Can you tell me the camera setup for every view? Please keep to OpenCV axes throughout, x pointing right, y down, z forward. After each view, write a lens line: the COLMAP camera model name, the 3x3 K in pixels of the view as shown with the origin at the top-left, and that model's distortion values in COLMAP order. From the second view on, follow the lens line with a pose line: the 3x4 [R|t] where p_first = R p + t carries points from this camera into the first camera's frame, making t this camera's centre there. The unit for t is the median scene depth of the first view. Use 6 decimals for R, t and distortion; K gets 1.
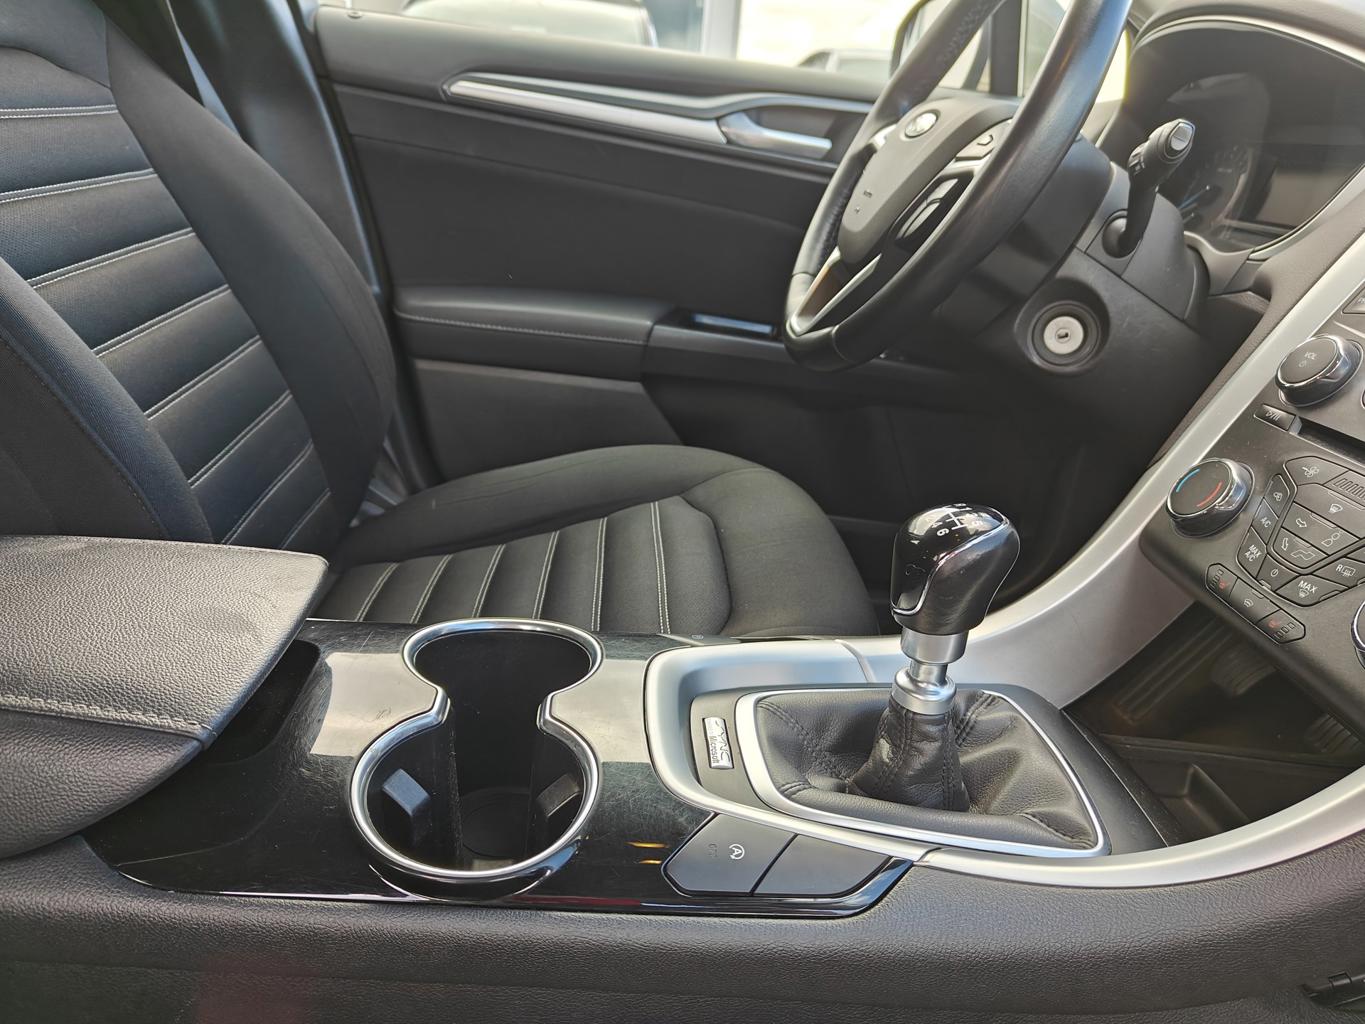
lens RADIAL K [[966.2, 0, 680.0], [0, 966.2, 510.3], [0, 0, 1]] dist [0.027499, -0.005500]
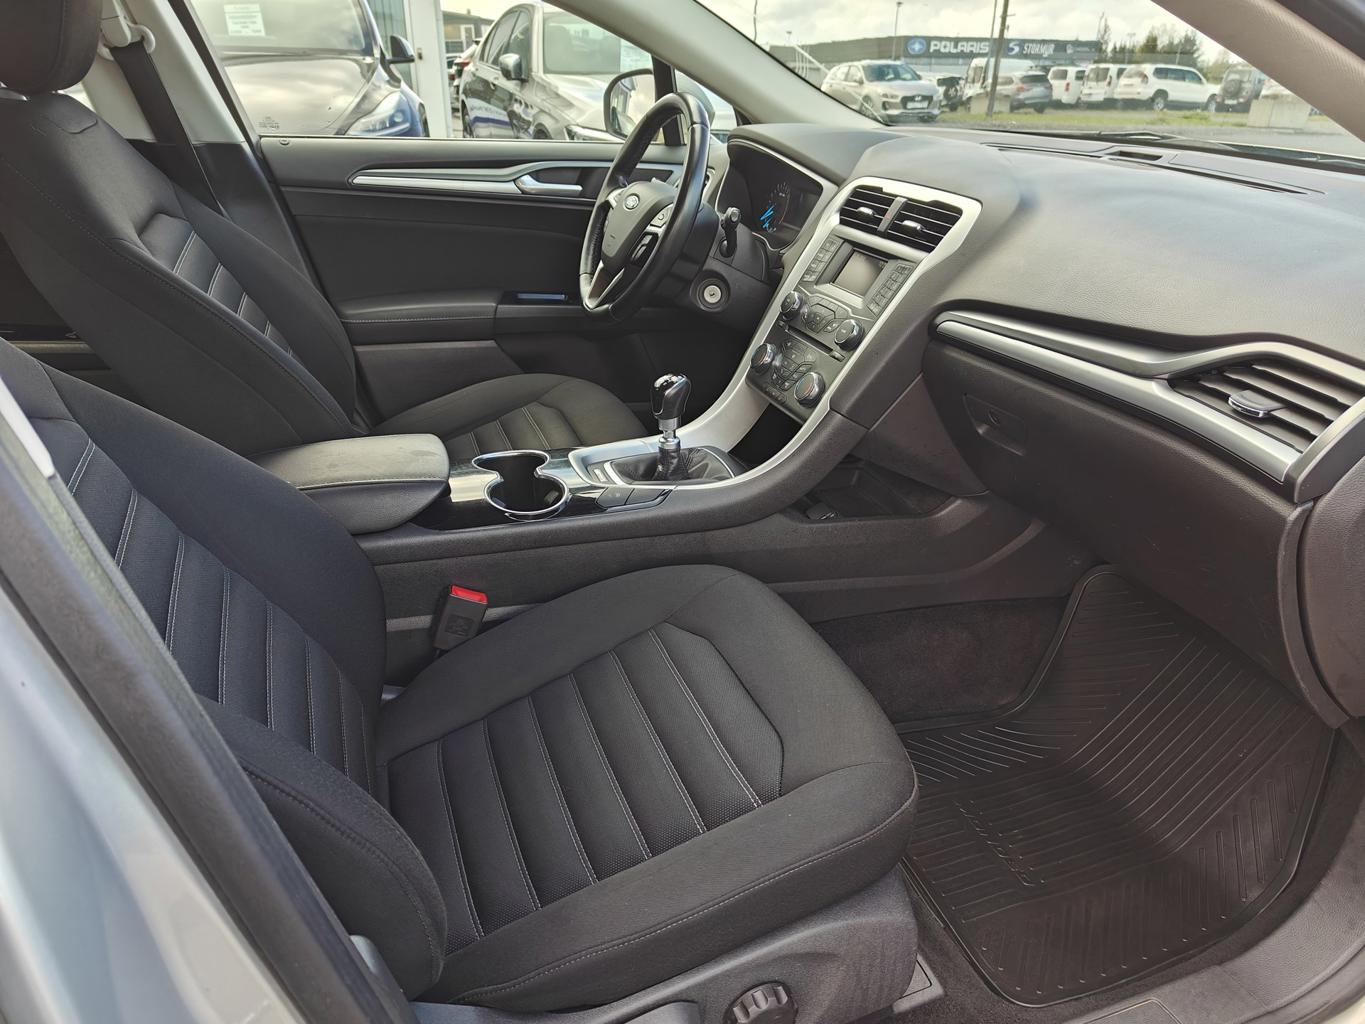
lens RADIAL K [[966.2, 0, 682.2], [0, 966.2, 507.7], [0, 0, 1]] dist [0.027499, -0.005500]
pose [[0.958314, -0.183255, 0.219206, -0.214579], [0.165799, 0.981505, 0.095701, 0.065097], [-0.232690, -0.055367, 0.970974, -1.029556]]
